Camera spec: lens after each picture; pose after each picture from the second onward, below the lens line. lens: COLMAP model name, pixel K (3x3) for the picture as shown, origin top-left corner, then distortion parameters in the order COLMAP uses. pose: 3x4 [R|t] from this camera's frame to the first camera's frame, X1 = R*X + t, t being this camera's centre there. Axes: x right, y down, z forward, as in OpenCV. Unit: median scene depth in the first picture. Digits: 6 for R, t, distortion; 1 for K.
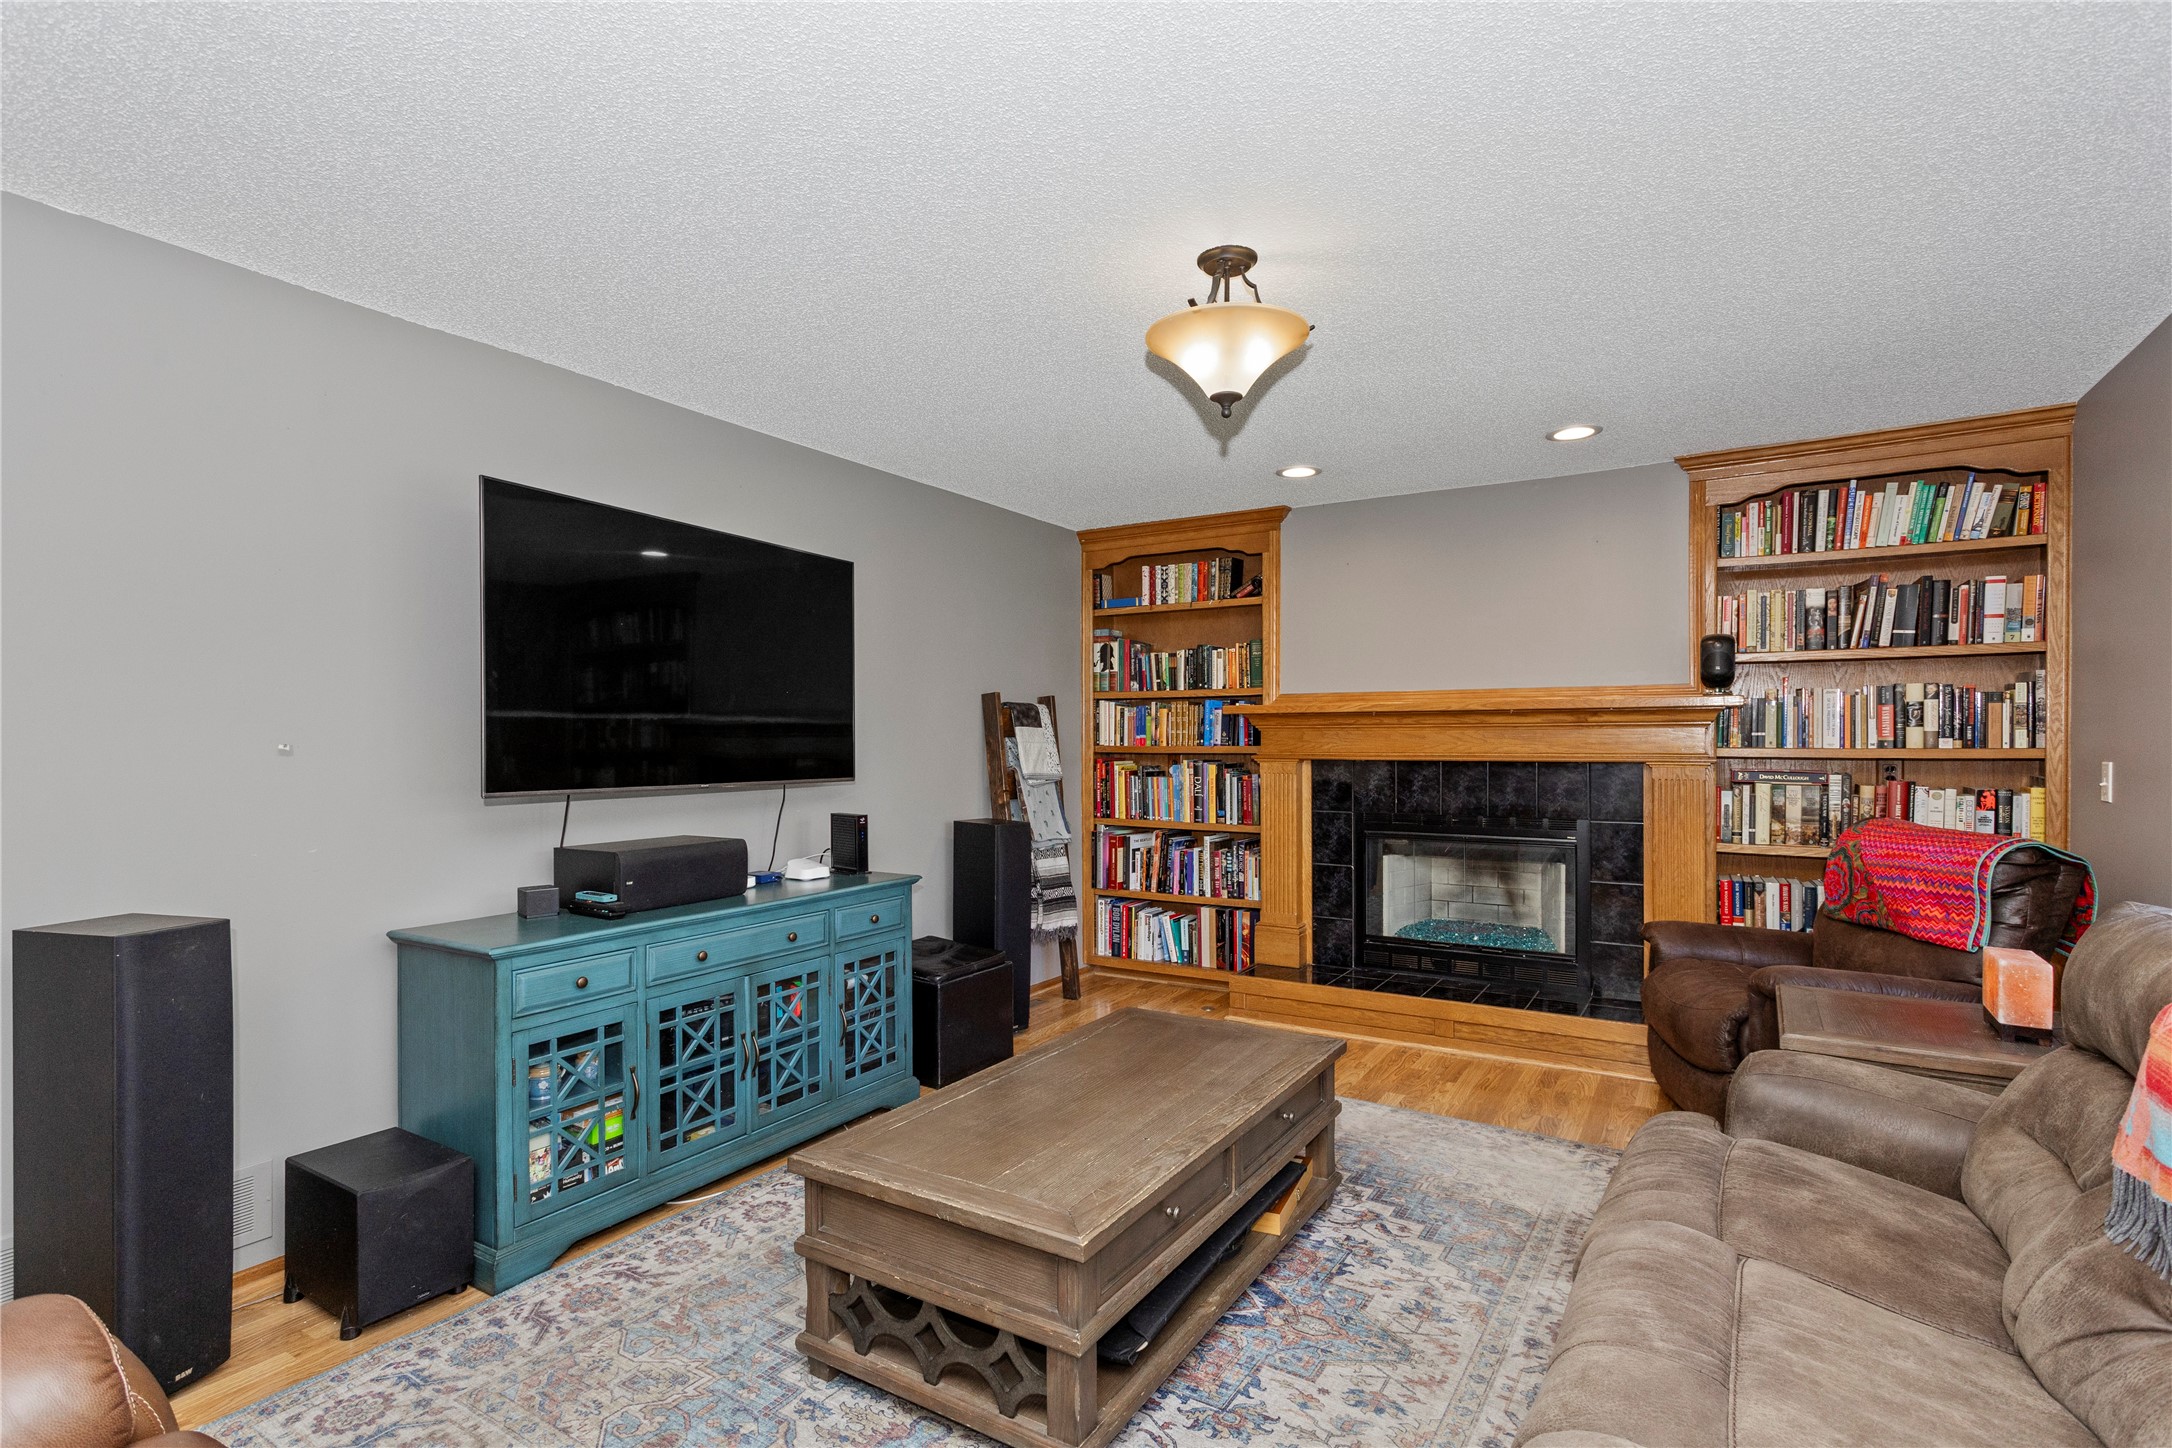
lens RADIAL K [[1045.2, 0, 1089.2], [0, 1045.2, 731.0], [0, 0, 1]] dist [0.001802, 0.001257]
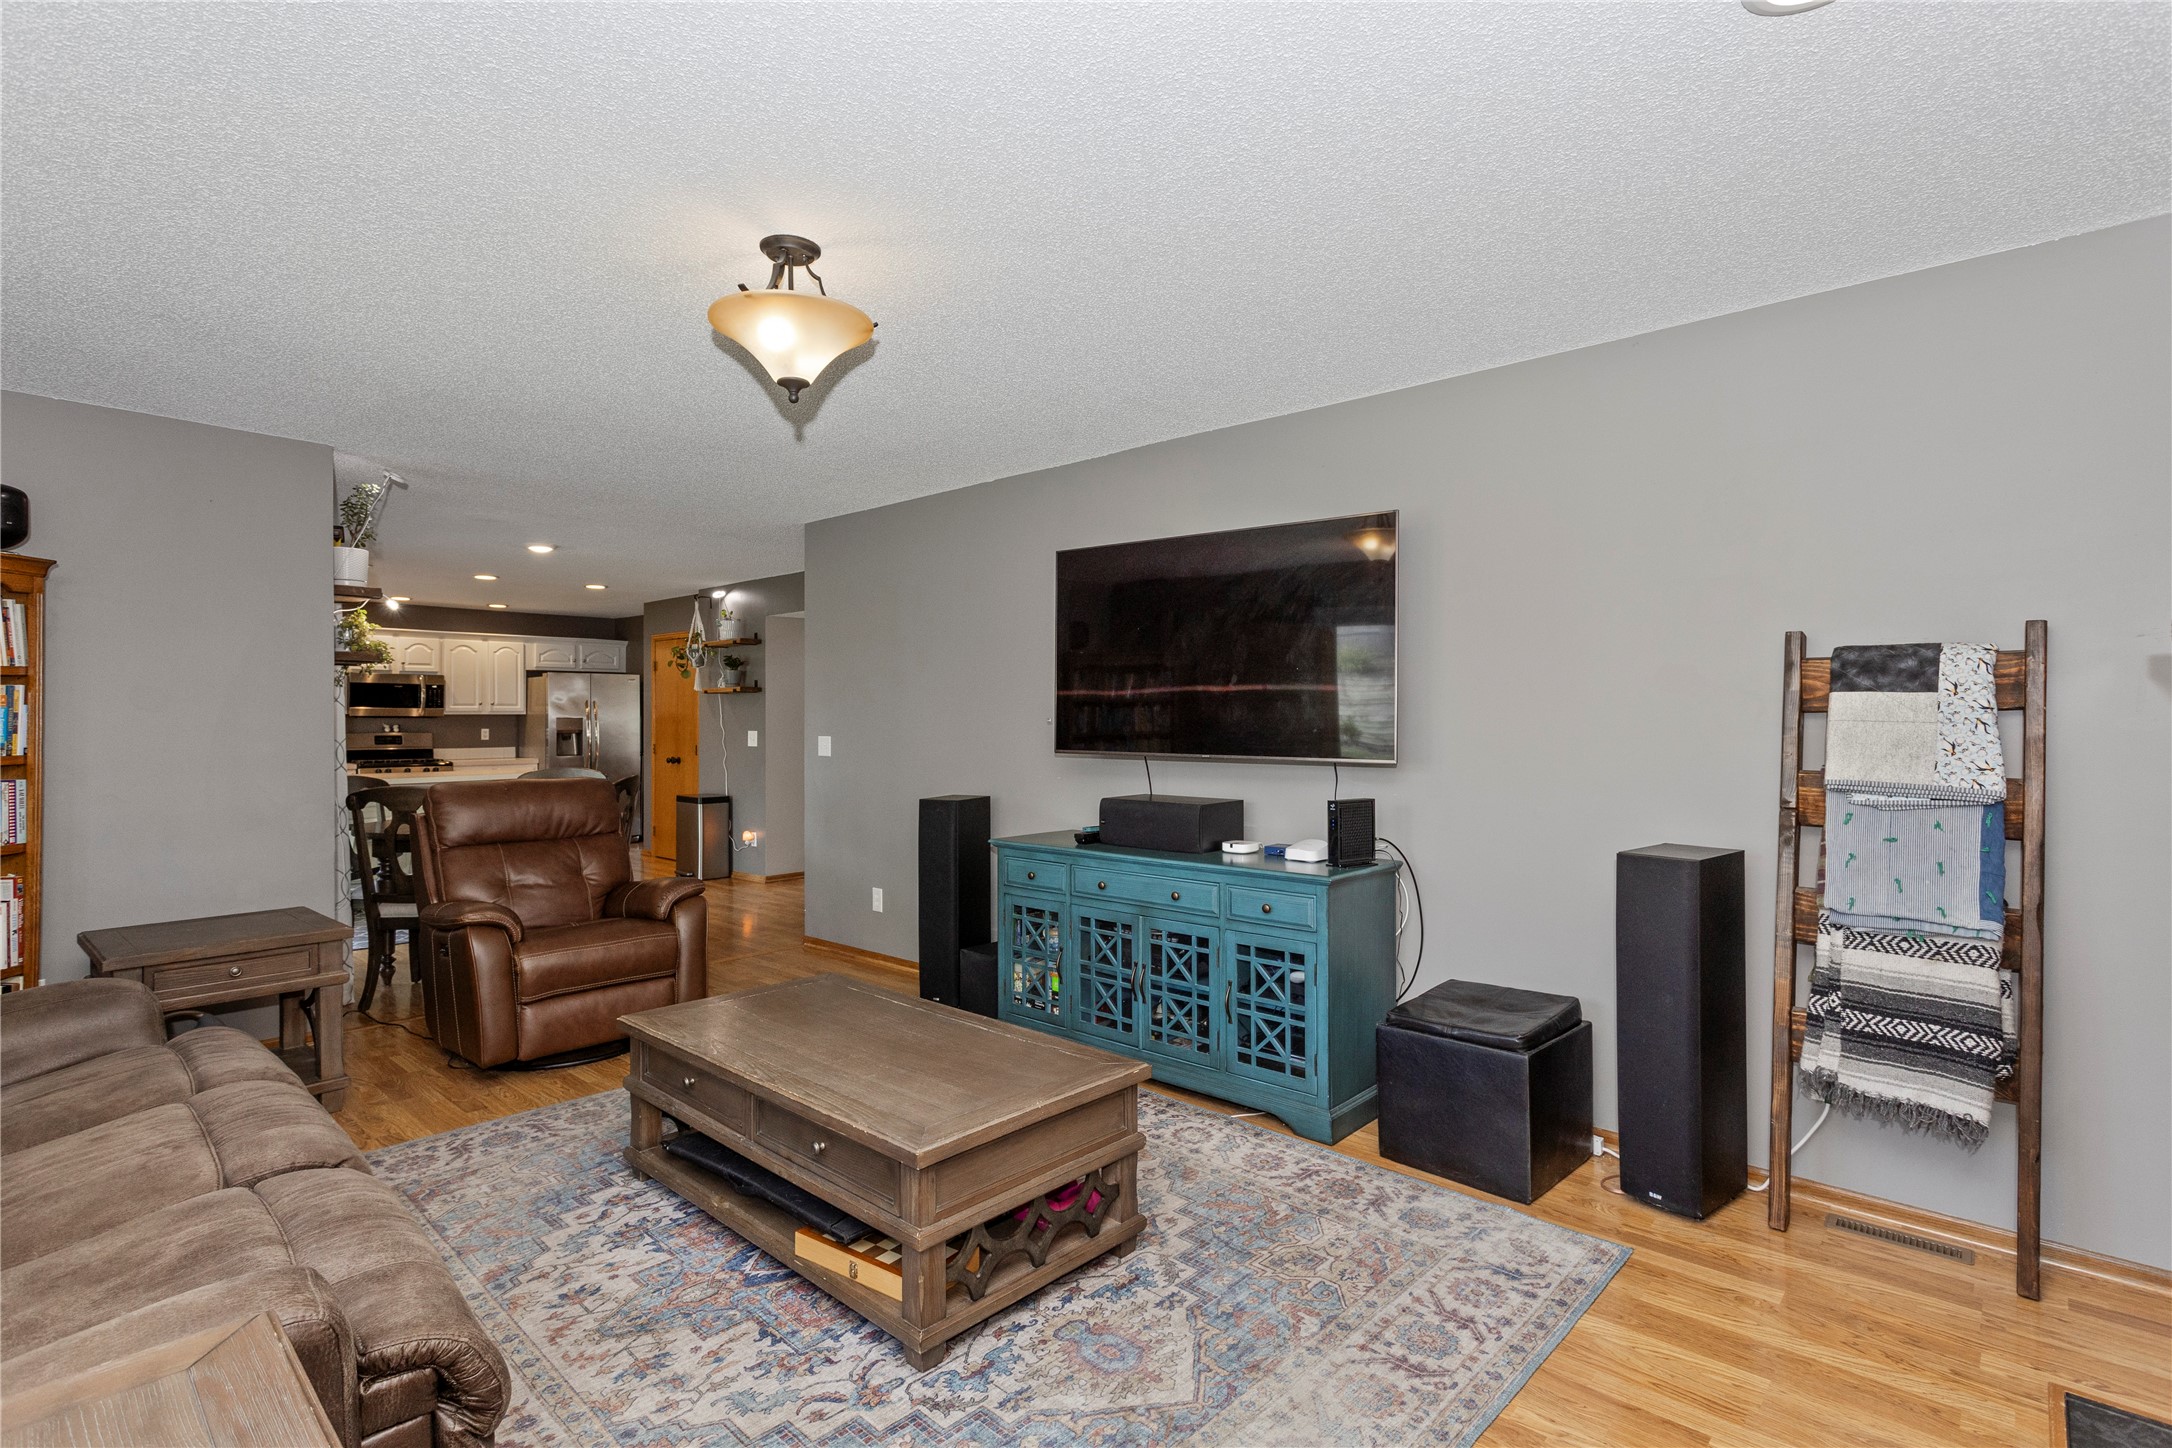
lens RADIAL K [[1045.2, 0, 1091.0], [0, 1045.2, 727.6], [0, 0, 1]] dist [0.001802, 0.001257]
pose [[-0.181309, 0.030565, -0.982951, 0.916620], [0.015768, 0.999479, 0.028171, -0.012507], [0.983300, -0.010391, -0.181696, 1.262336]]
